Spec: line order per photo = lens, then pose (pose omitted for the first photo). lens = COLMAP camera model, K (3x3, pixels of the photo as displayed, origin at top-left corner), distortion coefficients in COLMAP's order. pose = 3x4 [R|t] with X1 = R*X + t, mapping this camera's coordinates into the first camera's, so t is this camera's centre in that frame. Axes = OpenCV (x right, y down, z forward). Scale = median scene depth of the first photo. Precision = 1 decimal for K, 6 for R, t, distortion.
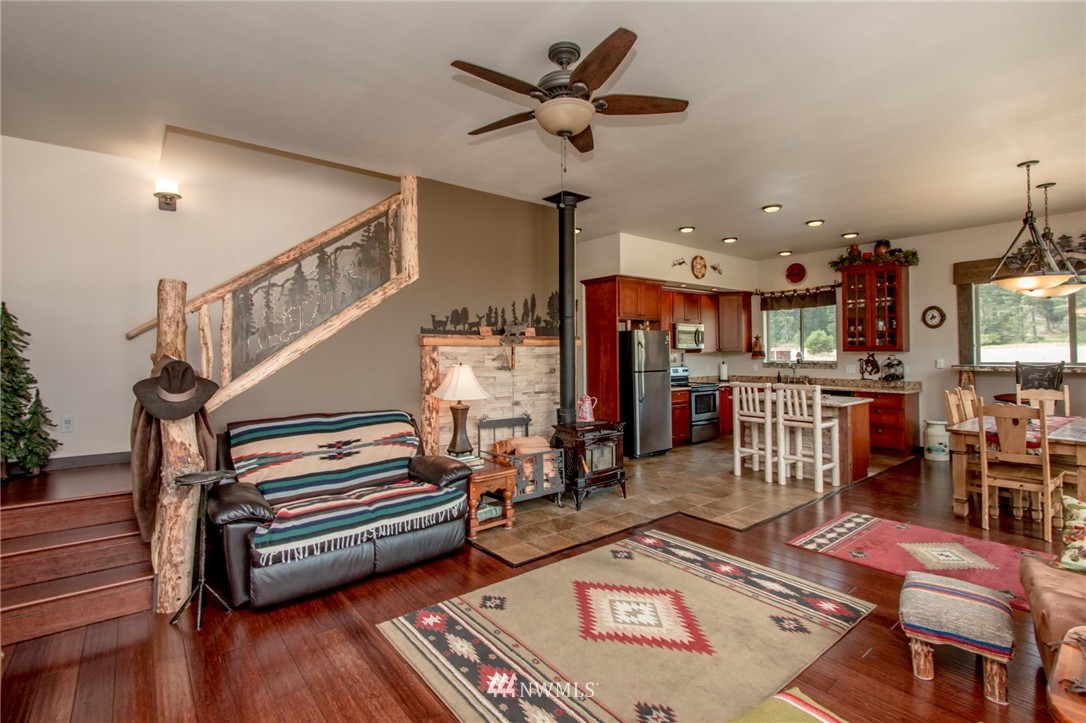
lens RADIAL K [[509.1, 0, 536.7], [0, 509.1, 344.8], [0, 0, 1]] dist [0.003396, -0.000461]
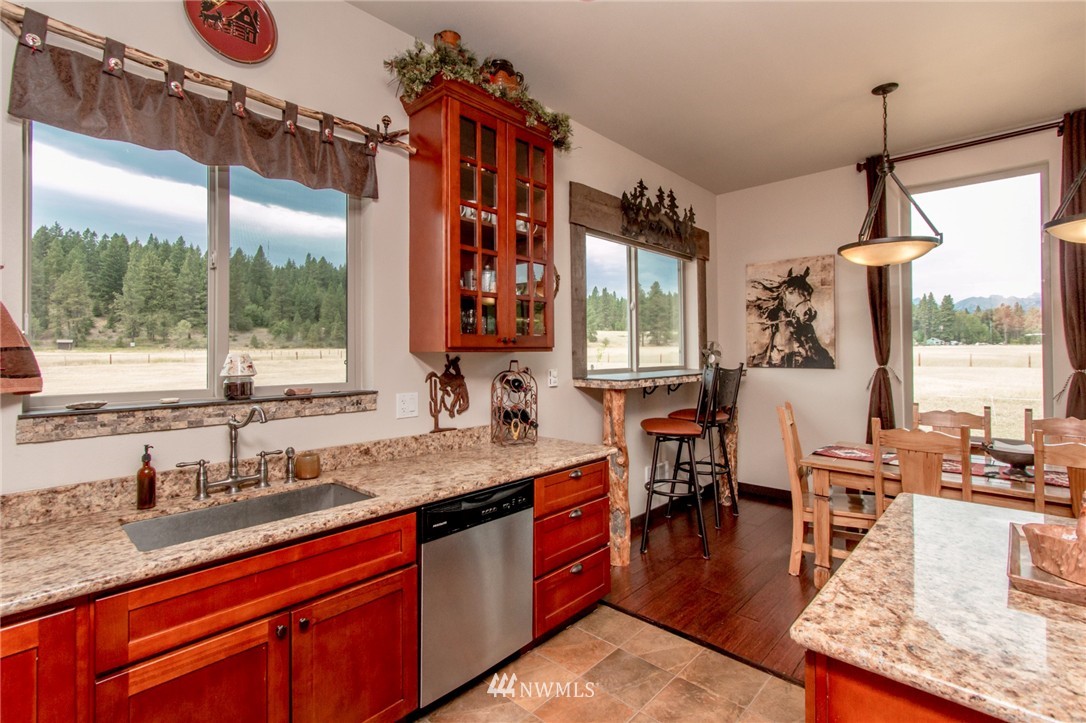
lens RADIAL K [[509.1, 0, 536.7], [0, 509.1, 344.8], [0, 0, 1]] dist [0.003396, -0.000461]
pose [[-0.146211, 0.020815, 0.989034, 0.316407], [-0.008189, 0.999719, -0.022251, 0.017356], [-0.989220, -0.011353, -0.145999, 1.099751]]
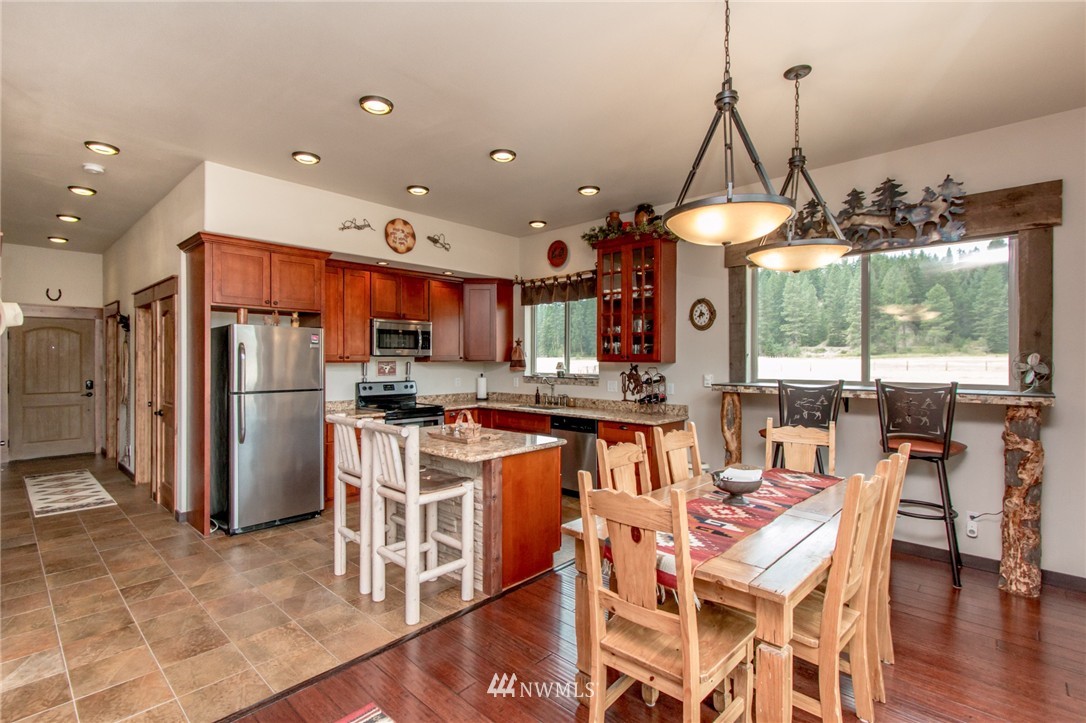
lens RADIAL K [[507.0, 0, 531.1], [0, 507.0, 366.8], [0, 0, 1]] dist [0.003347, -0.000901]
pose [[0.990673, 0.006361, 0.136113, 0.458775], [-0.010570, 0.999487, 0.030219, -0.000582], [-0.135851, -0.031376, 0.990232, 0.344424]]
